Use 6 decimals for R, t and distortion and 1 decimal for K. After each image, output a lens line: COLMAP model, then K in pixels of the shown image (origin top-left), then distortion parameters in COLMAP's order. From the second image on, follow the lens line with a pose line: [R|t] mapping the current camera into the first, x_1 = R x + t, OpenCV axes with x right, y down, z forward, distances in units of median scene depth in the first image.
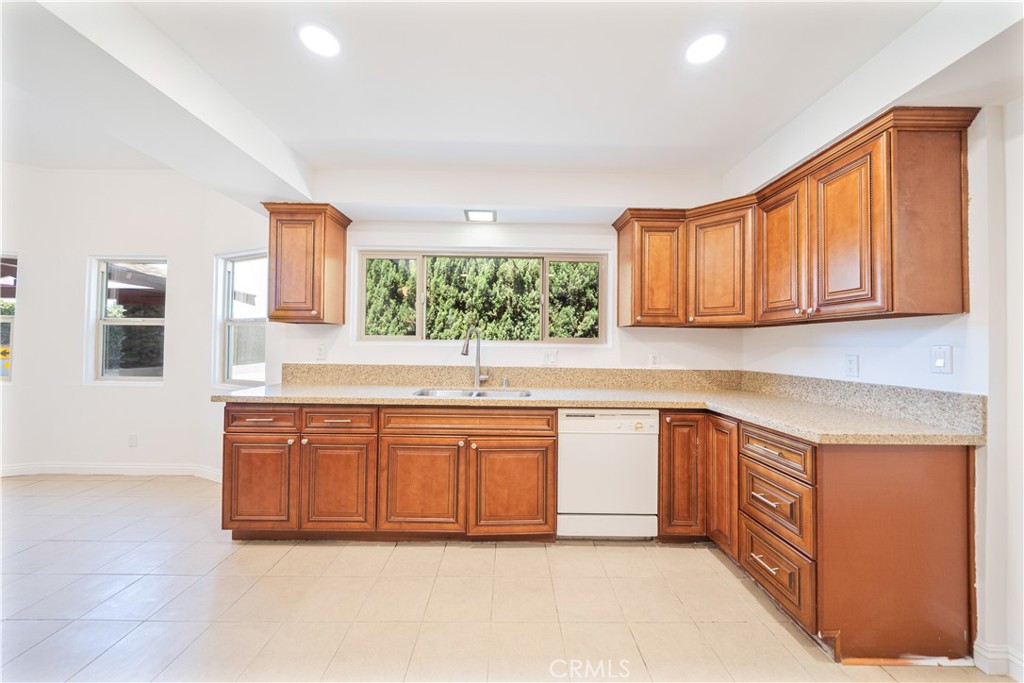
lens RADIAL K [[351.5, 0, 514.5], [0, 351.5, 337.7], [0, 0, 1]] dist [-0.001637, -0.000154]
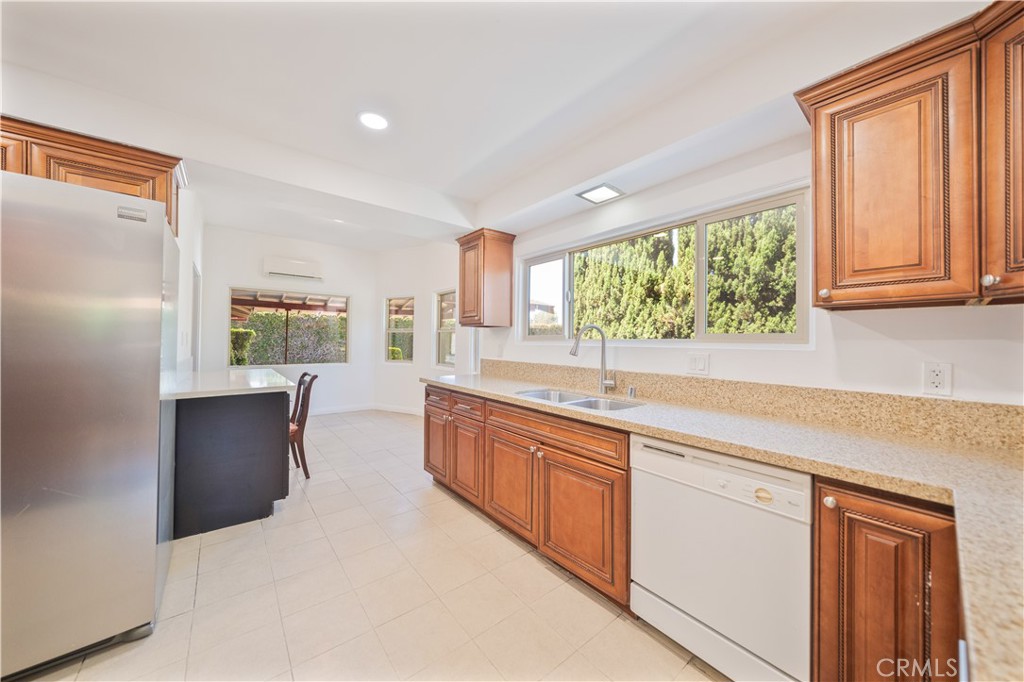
lens RADIAL K [[351.5, 0, 511.8], [0, 351.5, 338.2], [0, 0, 1]] dist [-0.001637, -0.000154]
pose [[0.620493, -0.012539, -0.784112, 0.184456], [0.010029, 0.999917, -0.008054, 0.004038], [0.784148, -0.002866, 0.620567, 0.125039]]
